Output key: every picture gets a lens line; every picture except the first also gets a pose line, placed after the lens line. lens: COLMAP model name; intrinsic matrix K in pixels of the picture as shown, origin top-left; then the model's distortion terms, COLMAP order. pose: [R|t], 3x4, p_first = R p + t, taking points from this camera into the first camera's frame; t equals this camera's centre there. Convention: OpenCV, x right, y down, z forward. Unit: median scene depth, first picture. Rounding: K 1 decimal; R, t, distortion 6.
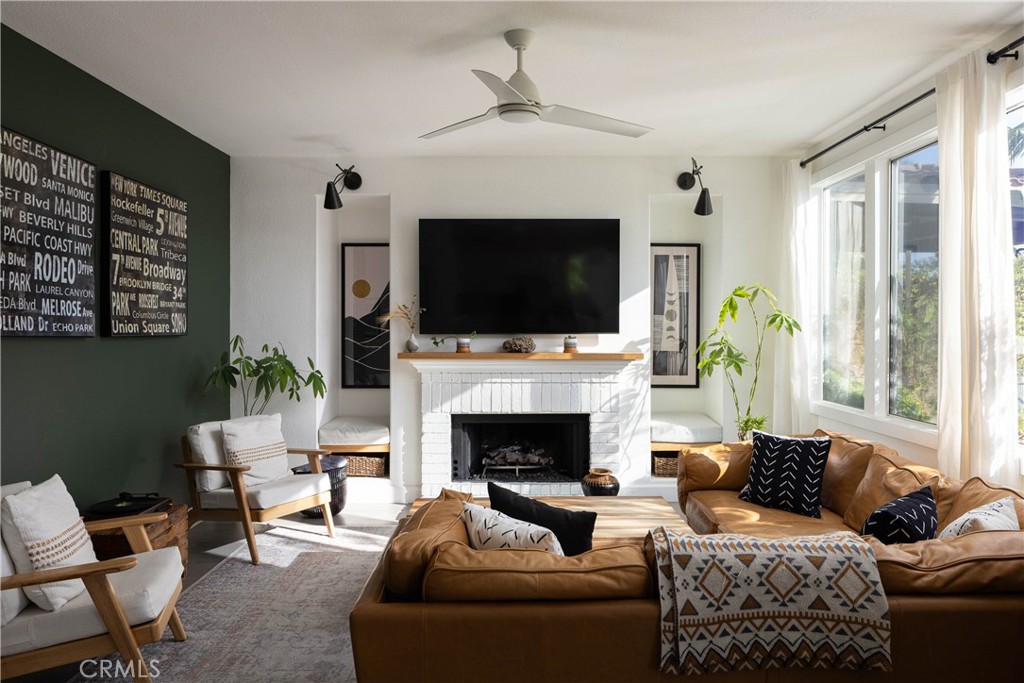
lens RADIAL K [[688.0, 0, 512.0], [0, 688.0, 341.5], [0, 0, 1]] dist [0.006813, 0.002952]
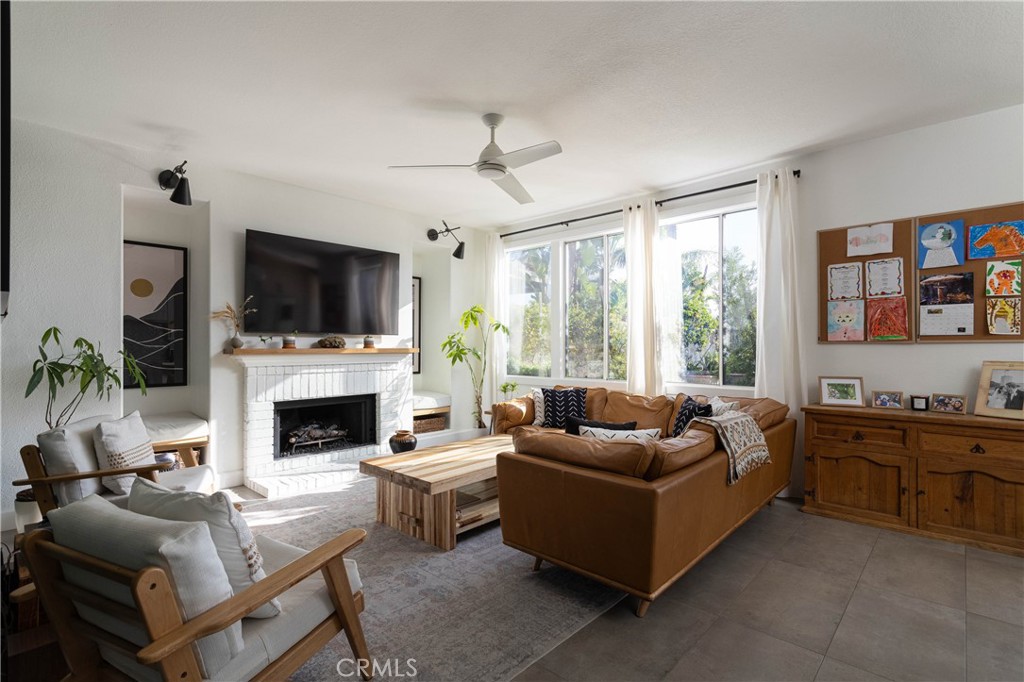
lens RADIAL K [[480.1, 0, 498.3], [0, 480.1, 350.9], [0, 0, 1]] dist [0.001880, 0.000664]
pose [[0.701347, -0.007517, 0.712781, -0.402590], [0.015620, 0.999866, -0.004824, 0.029685], [-0.712649, 0.014517, 0.701370, 0.164049]]
